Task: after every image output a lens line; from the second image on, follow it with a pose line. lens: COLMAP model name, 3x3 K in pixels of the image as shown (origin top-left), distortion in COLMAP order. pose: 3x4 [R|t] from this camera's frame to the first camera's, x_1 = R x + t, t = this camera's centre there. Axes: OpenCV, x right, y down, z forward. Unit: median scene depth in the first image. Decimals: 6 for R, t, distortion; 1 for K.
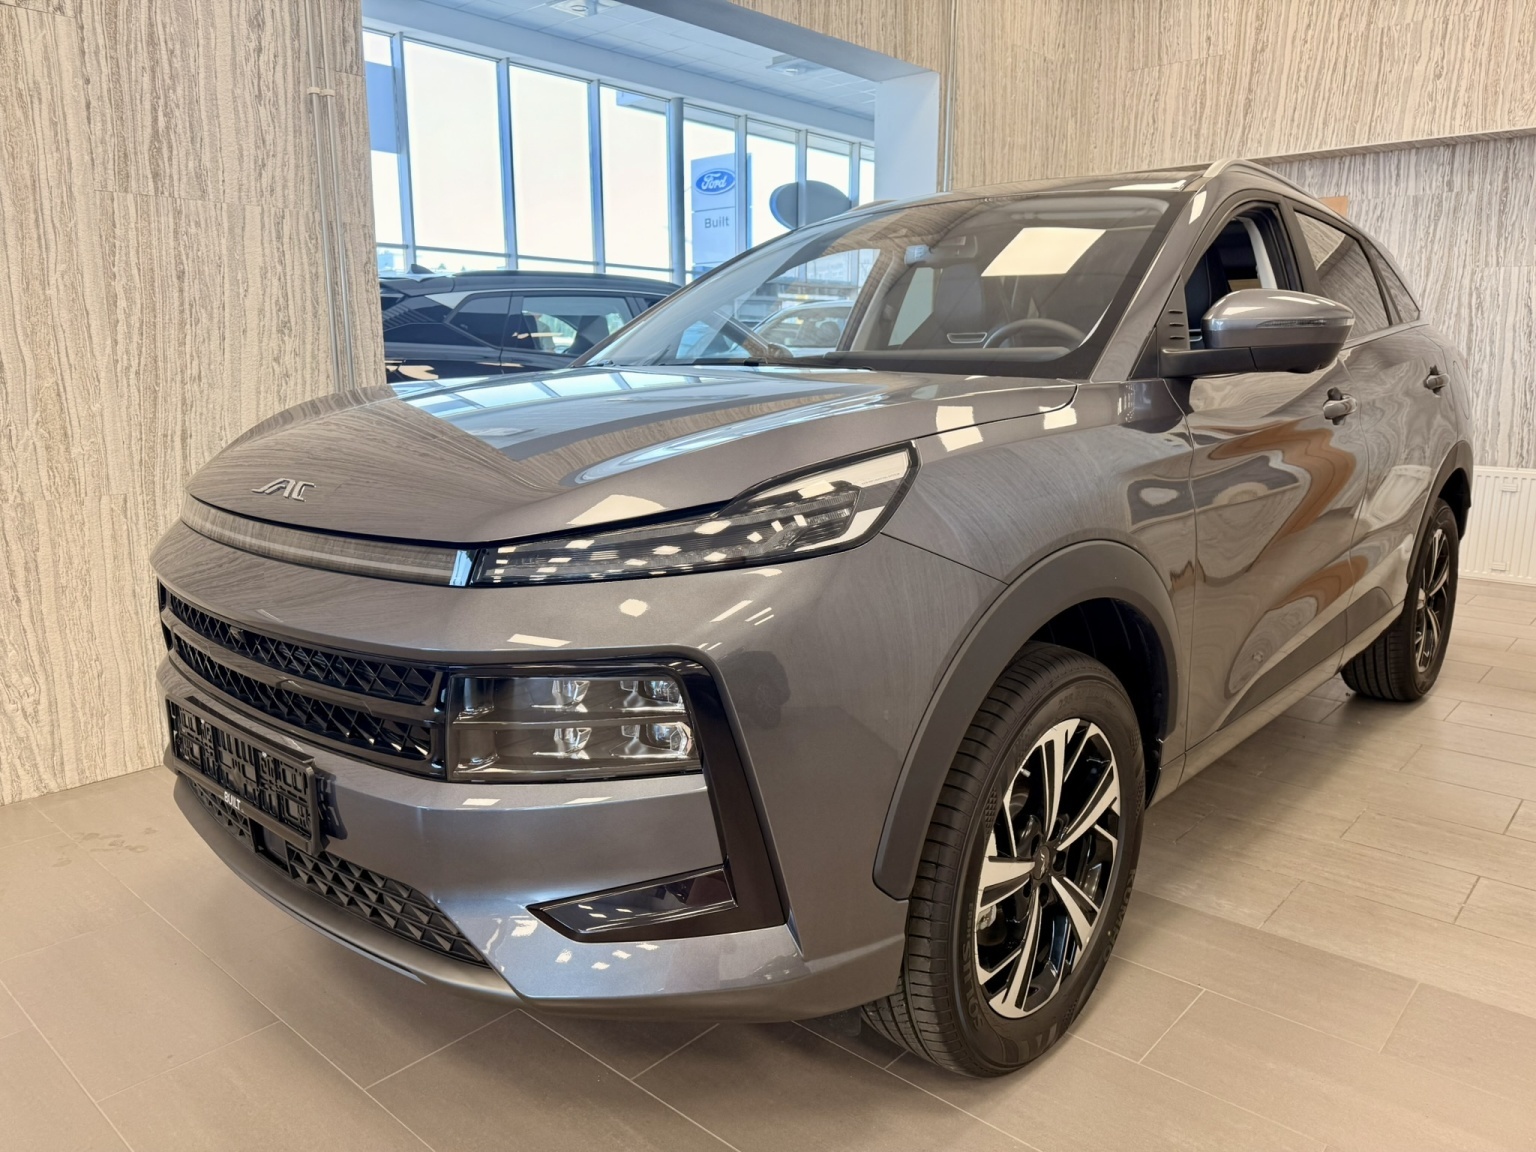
lens RADIAL K [[1099.2, 0, 772.3], [0, 1099.2, 570.6], [0, 0, 1]] dist [0.002129, 0.002019]
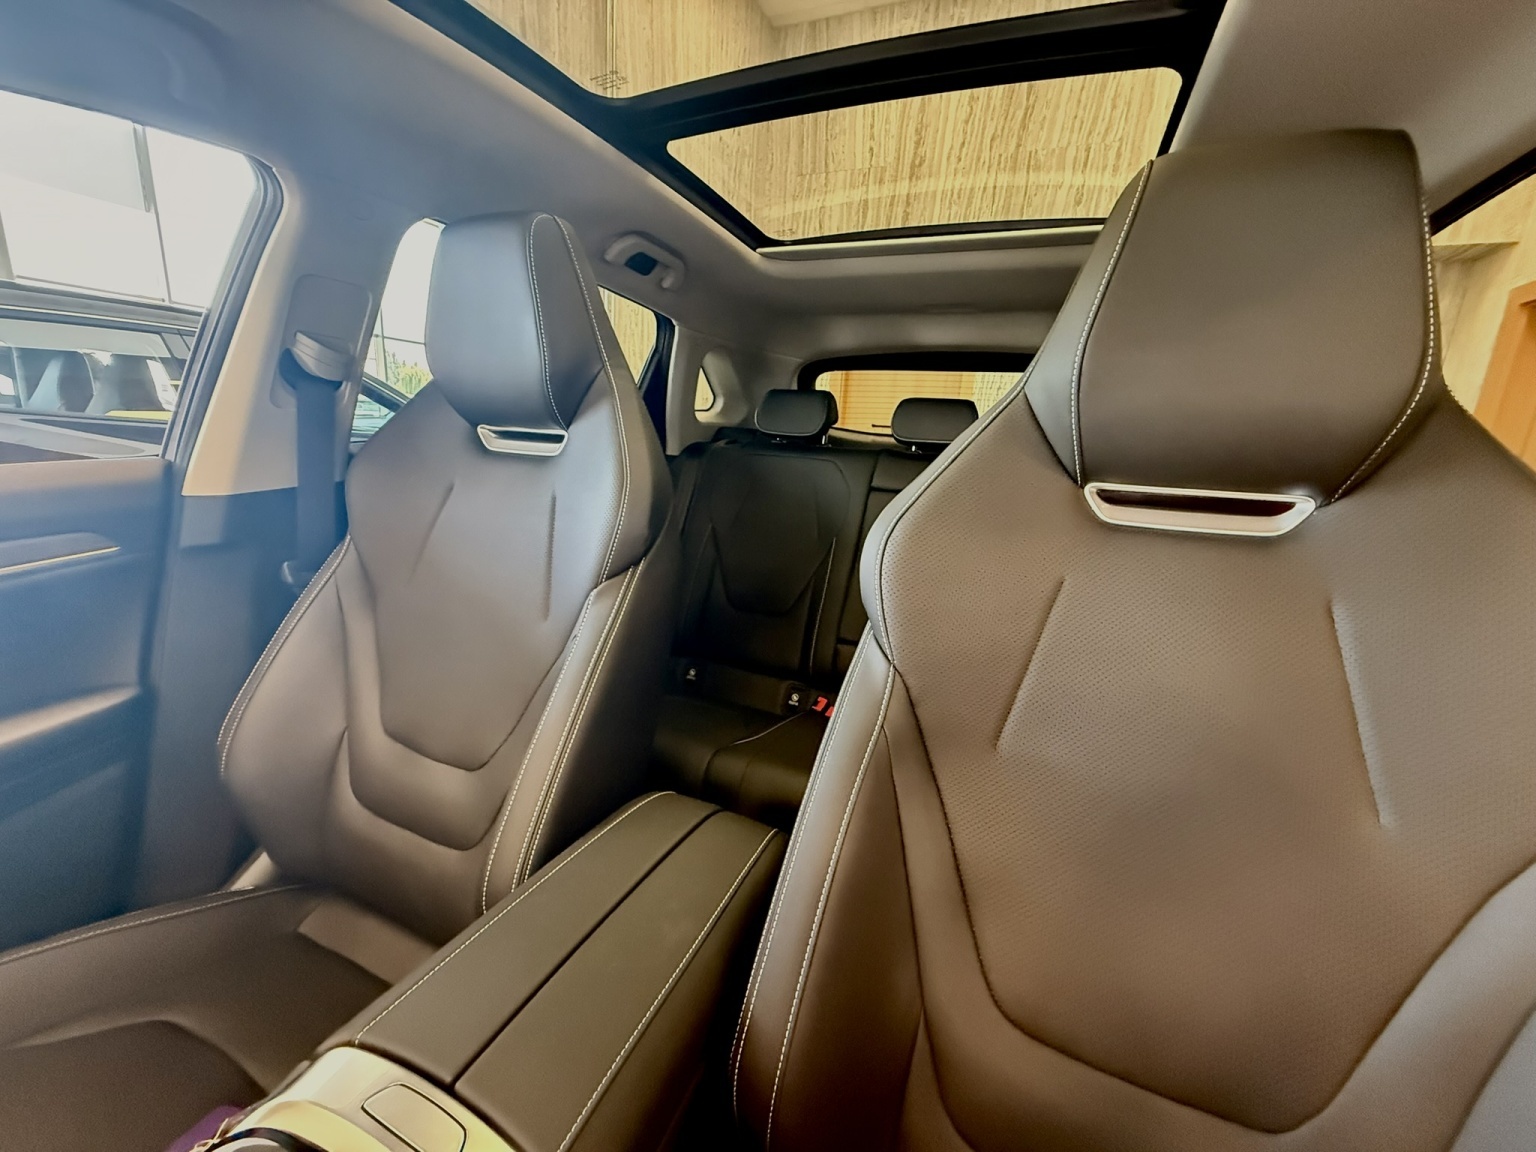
lens RADIAL K [[613.6, 0, 764.6], [0, 613.6, 574.3], [0, 0, 1]] dist [-0.001519, -0.000014]
pose [[0.953138, -0.013709, 0.302225, 0.122046], [-0.000097, 0.998959, 0.045619, -0.108957], [-0.302535, -0.043511, 0.952144, 0.478319]]
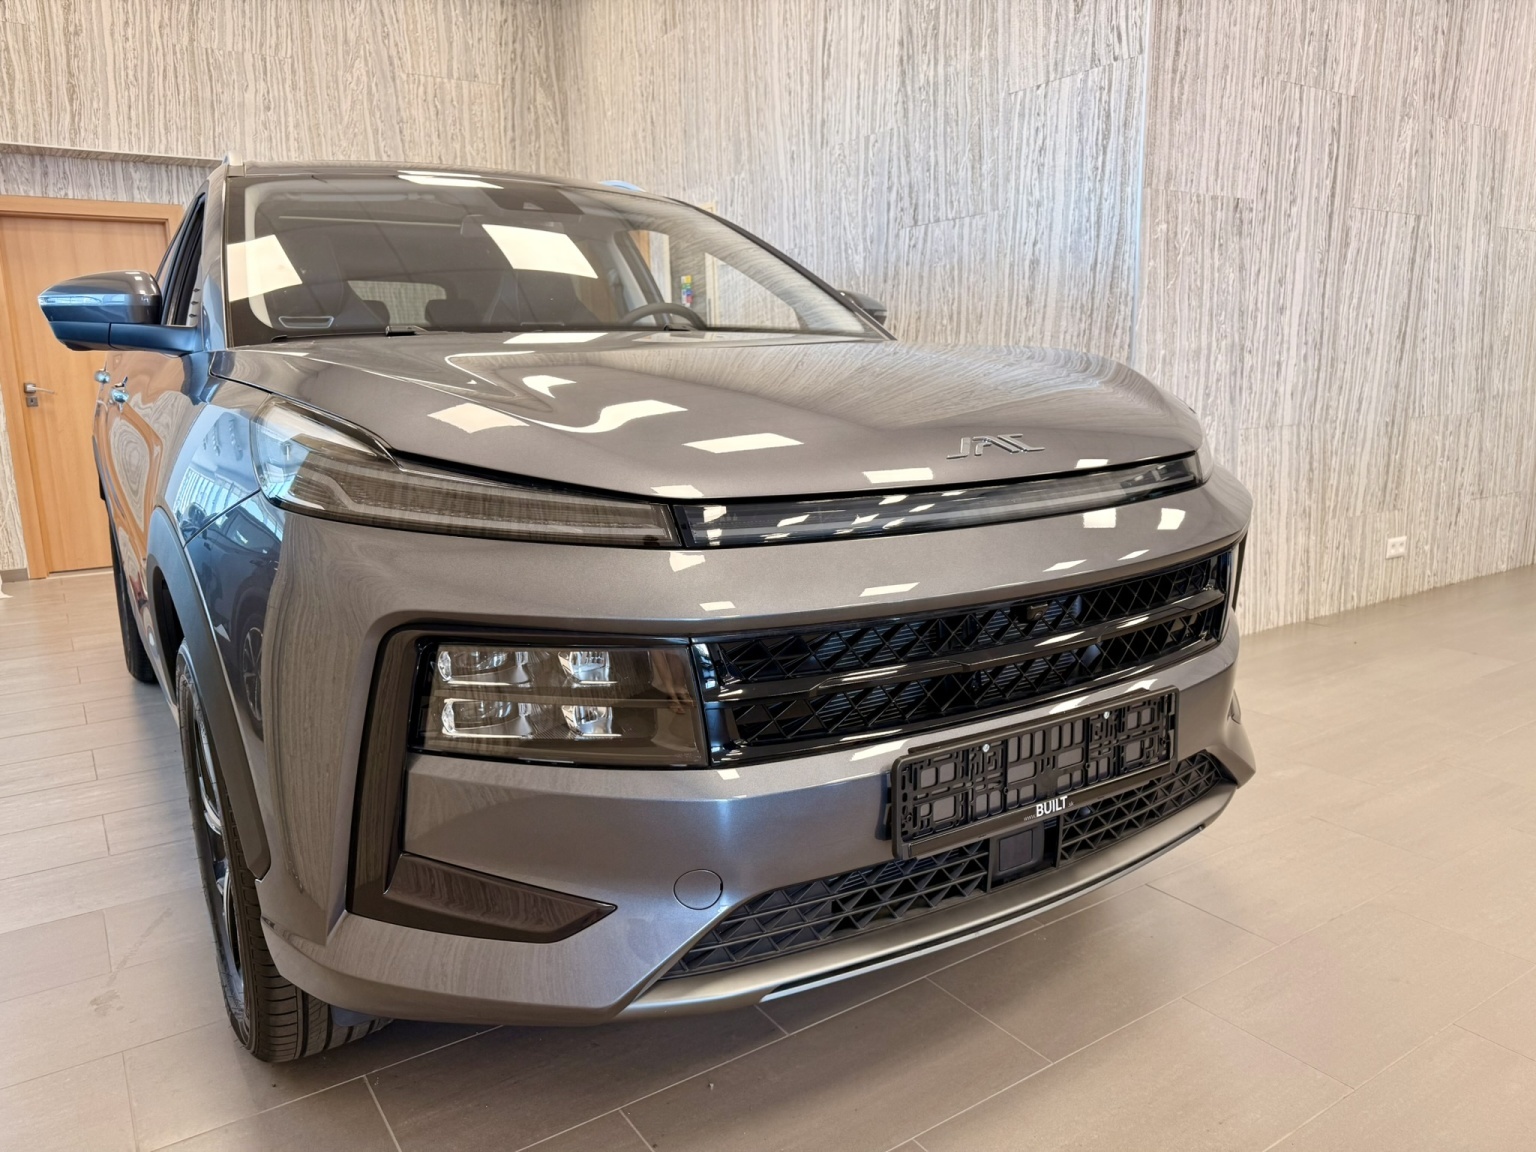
lens RADIAL K [[1099.2, 0, 770.6], [0, 1099.2, 578.9], [0, 0, 1]] dist [0.002129, 0.002019]
pose [[0.264659, -0.188795, 0.945681, -0.374639], [0.207831, 0.968770, 0.135241, -0.031829], [-0.941680, 0.160749, 0.295631, 0.253843]]
